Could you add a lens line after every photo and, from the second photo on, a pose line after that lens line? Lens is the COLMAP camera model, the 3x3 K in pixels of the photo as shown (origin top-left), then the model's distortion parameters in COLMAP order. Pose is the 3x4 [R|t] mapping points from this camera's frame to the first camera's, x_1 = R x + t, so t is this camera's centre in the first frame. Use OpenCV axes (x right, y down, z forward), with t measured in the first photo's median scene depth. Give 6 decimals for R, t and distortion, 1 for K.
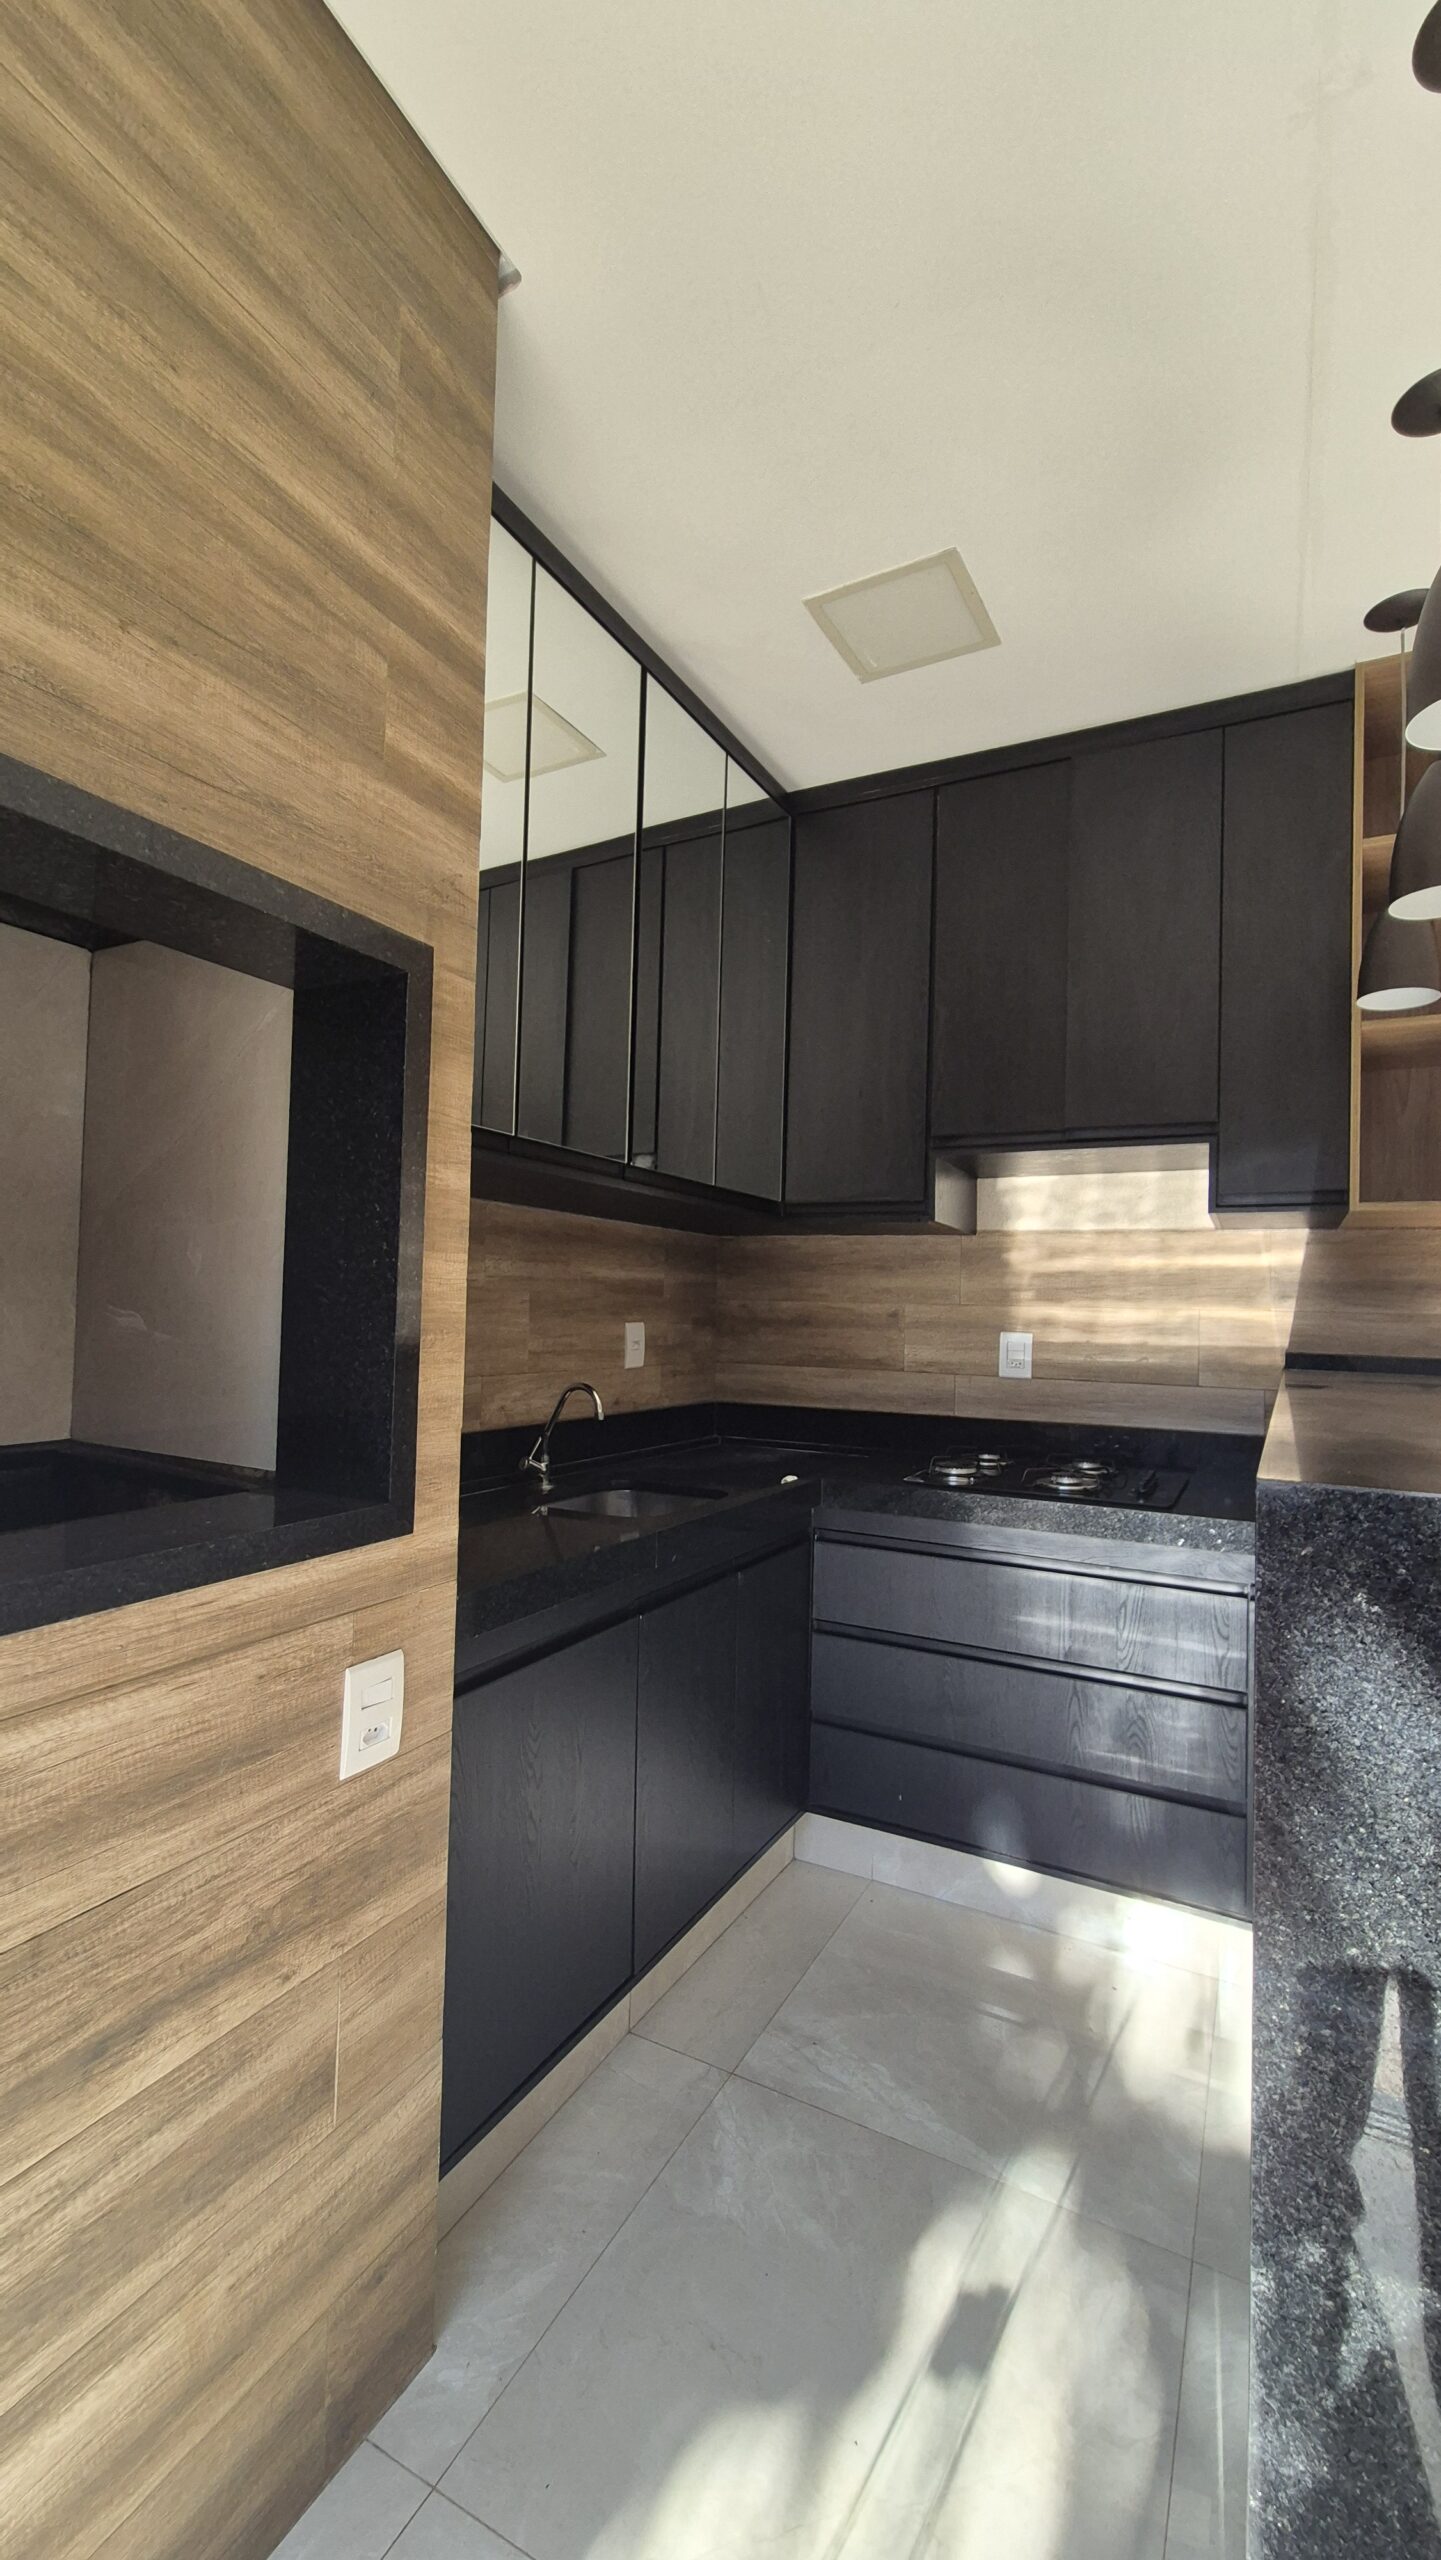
lens RADIAL K [[1059.8, 0, 726.5], [0, 1059.8, 1275.4], [0, 0, 1]] dist [0.001763, -0.000394]
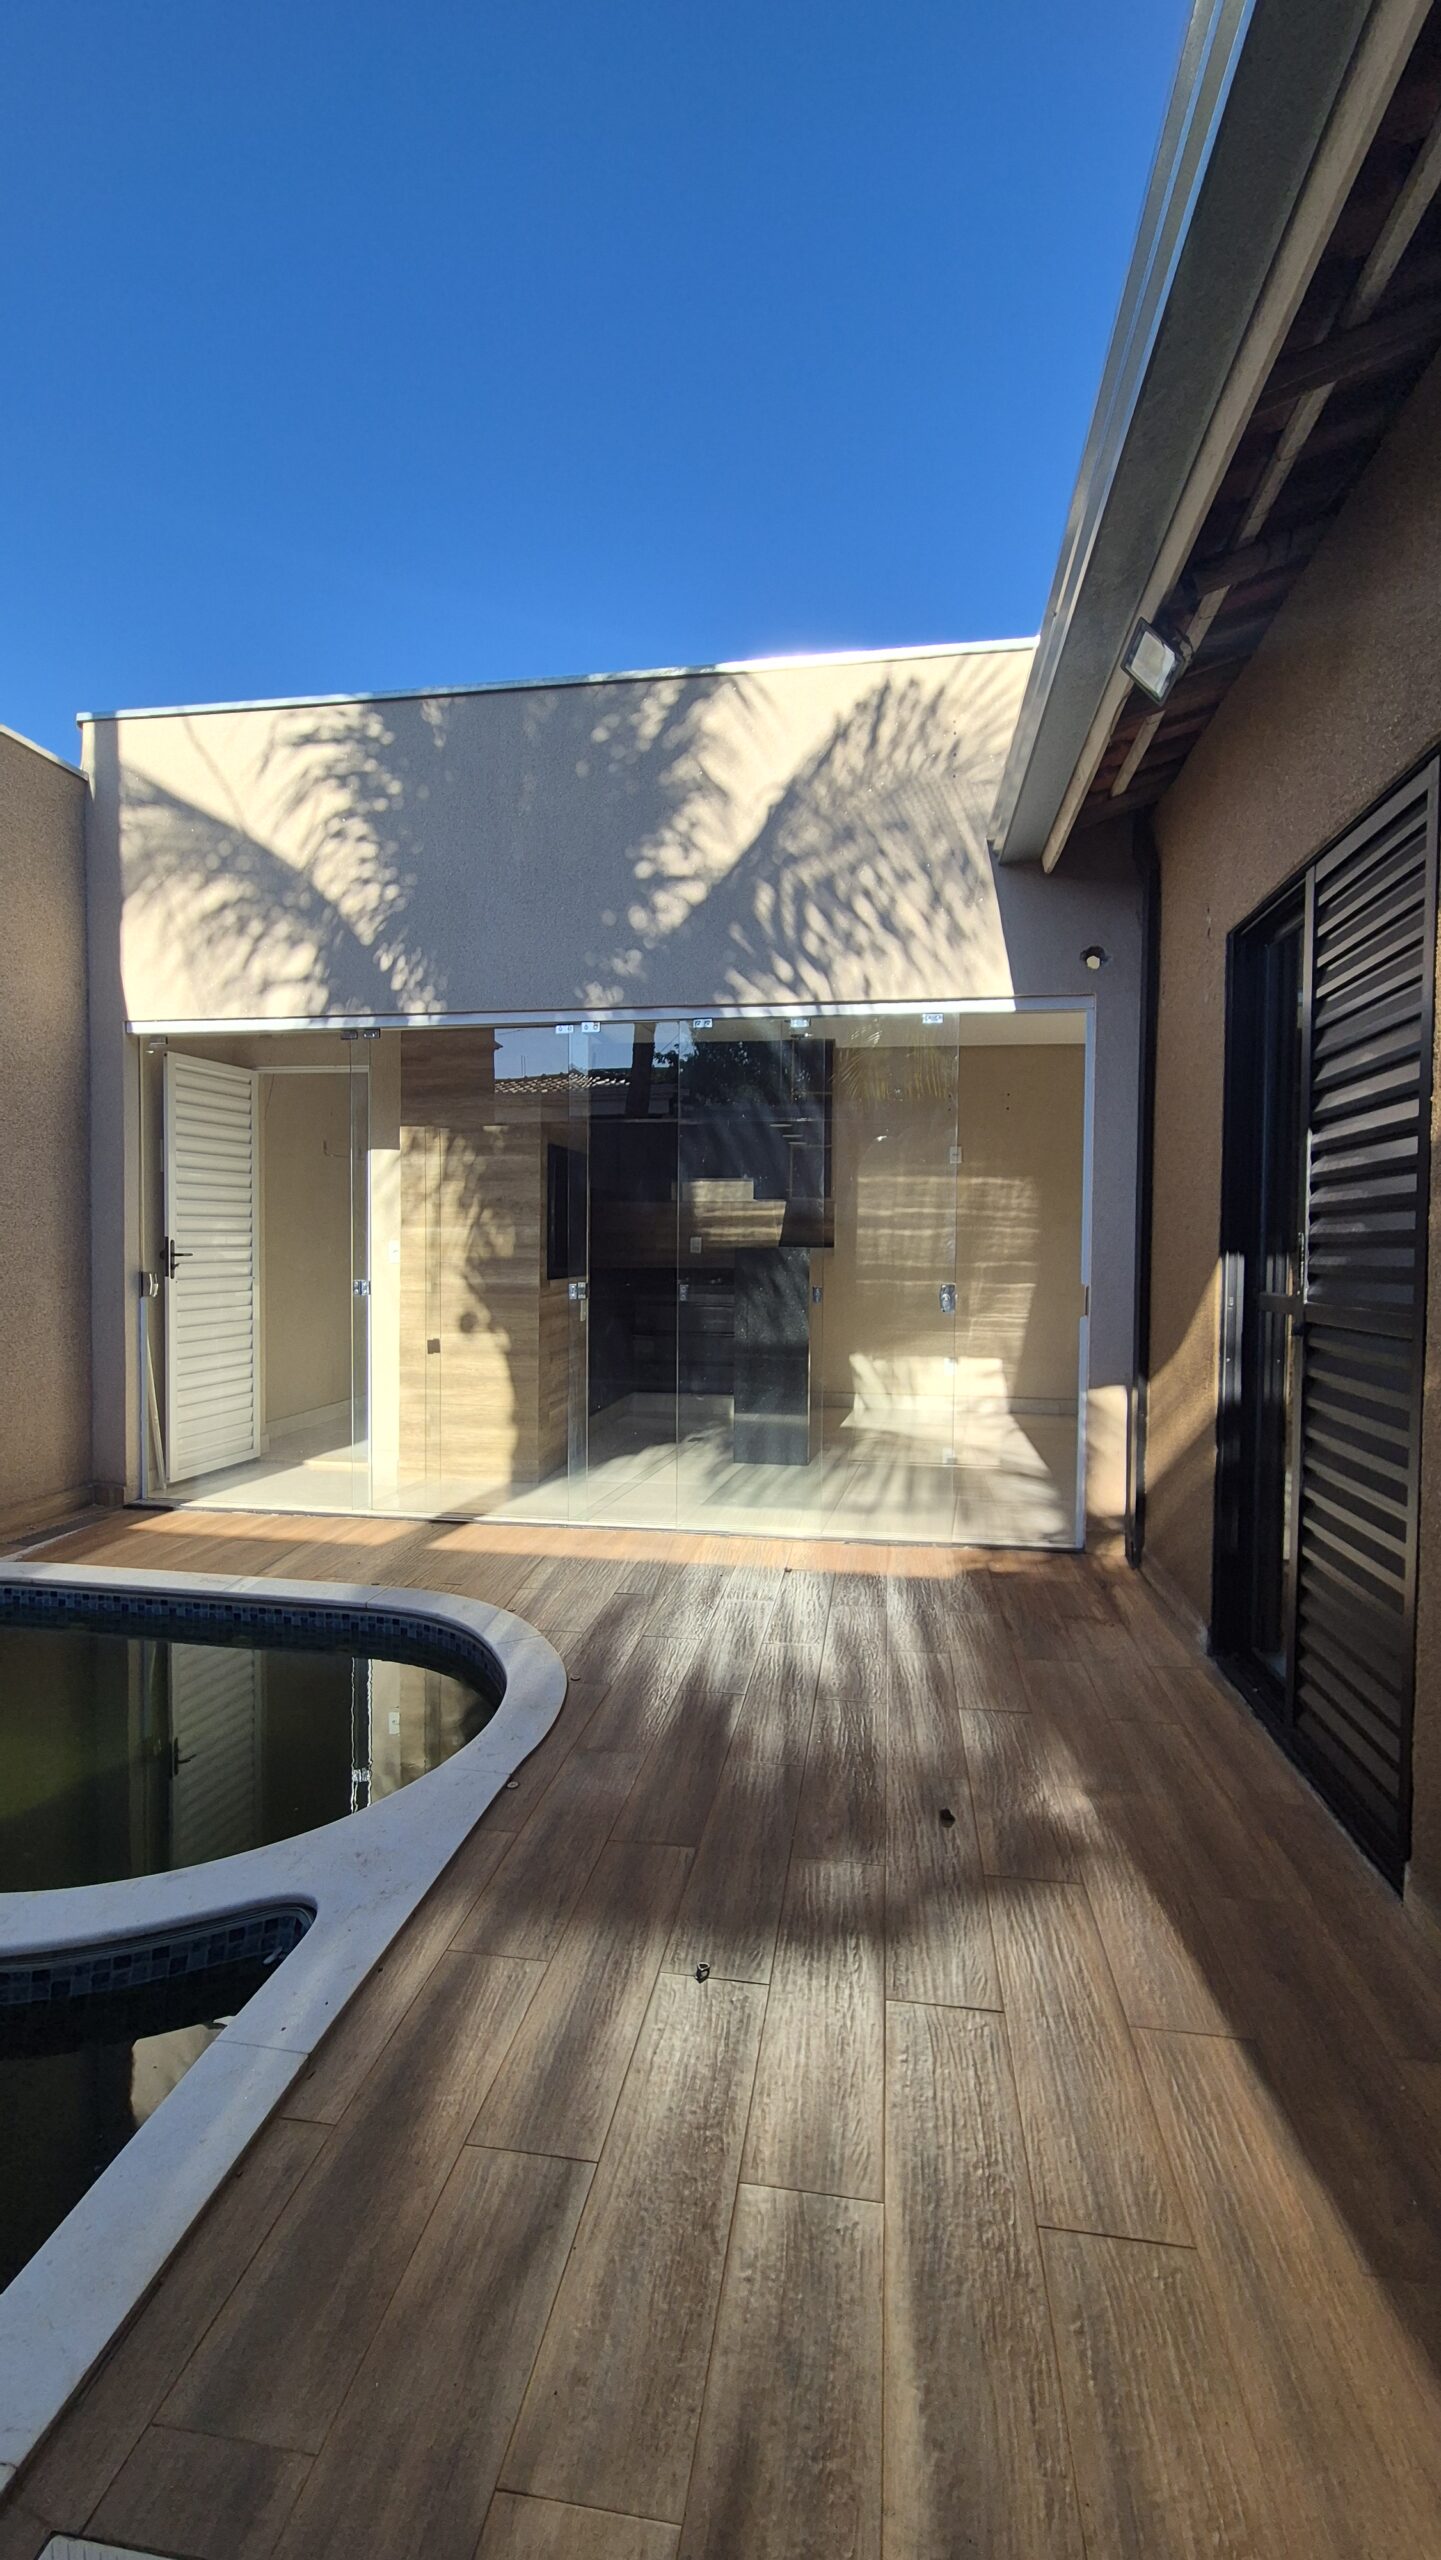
lens RADIAL K [[1059.8, 0, 726.5], [0, 1059.8, 1275.4], [0, 0, 1]] dist [0.001763, -0.000394]
pose [[0.949013, -0.027317, 0.314052, -1.173192], [0.004585, 0.997329, 0.072896, -0.111358], [-0.315205, -0.067739, 0.946603, -3.683599]]
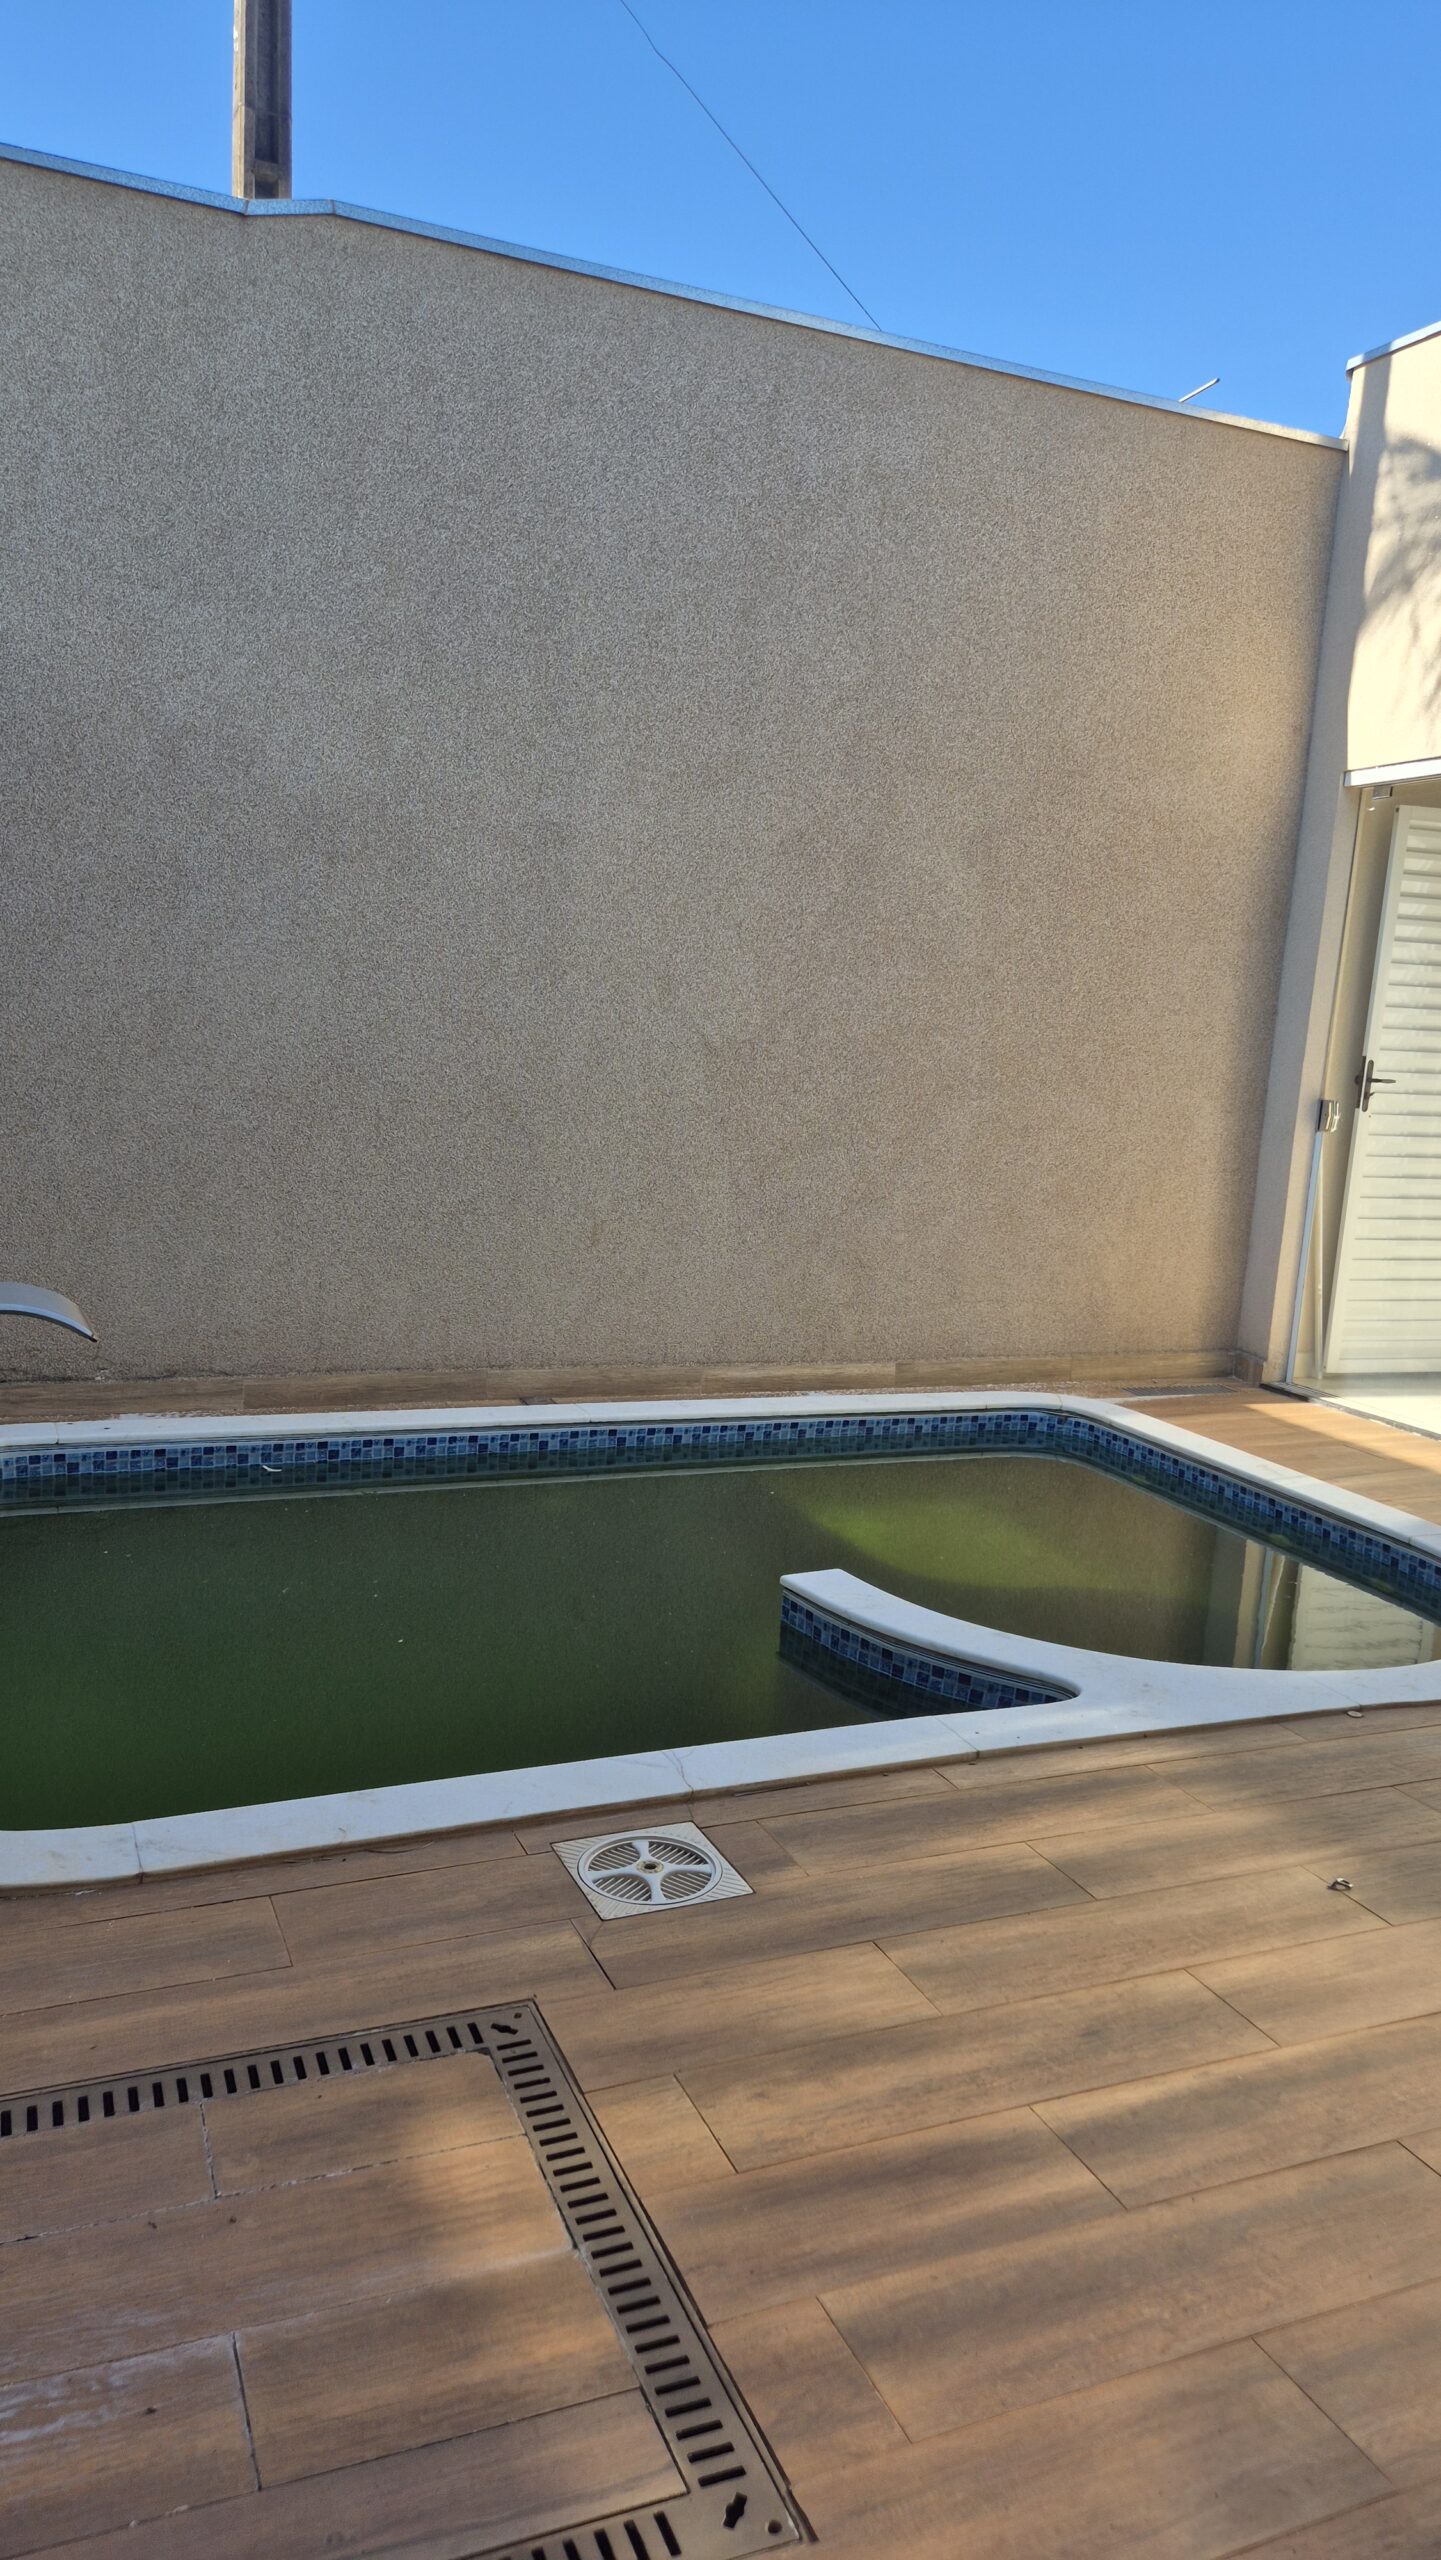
lens RADIAL K [[1718.6, 0, 720.8], [0, 1718.6, 1312.7], [0, 0, 1]] dist [0.093273, -0.086423]
pose [[0.781245, 0.124132, -0.611758, -0.221022], [-0.016430, 0.983778, 0.178637, -0.112351], [0.624008, -0.129508, 0.770611, -4.339931]]
